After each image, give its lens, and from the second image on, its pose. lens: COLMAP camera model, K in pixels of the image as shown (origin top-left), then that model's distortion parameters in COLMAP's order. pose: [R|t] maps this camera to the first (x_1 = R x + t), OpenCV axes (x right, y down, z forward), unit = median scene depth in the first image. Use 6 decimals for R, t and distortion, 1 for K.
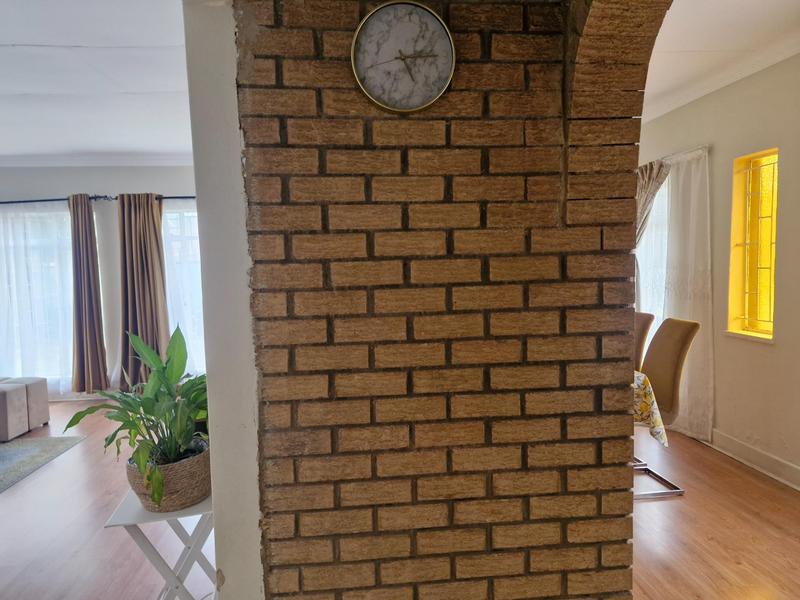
lens RADIAL K [[553.6, 0, 394.1], [0, 553.6, 295.3], [0, 0, 1]] dist [0.070338, -0.067726]
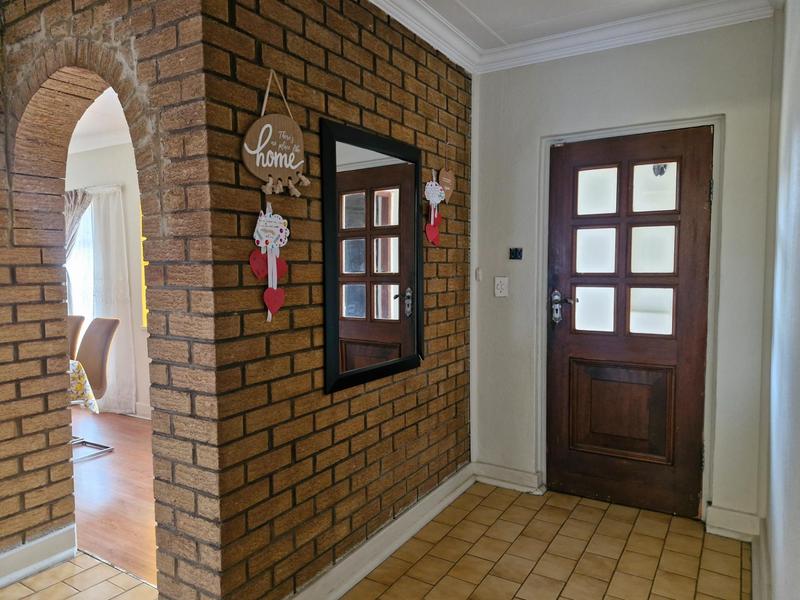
lens RADIAL K [[553.6, 0, 394.2], [0, 553.6, 299.4], [0, 0, 1]] dist [0.070338, -0.067726]
pose [[0.594510, -0.032185, 0.803444, -0.260873], [0.046928, 0.998884, 0.005289, 0.046640], [-0.802718, 0.034560, 0.595357, -0.600793]]
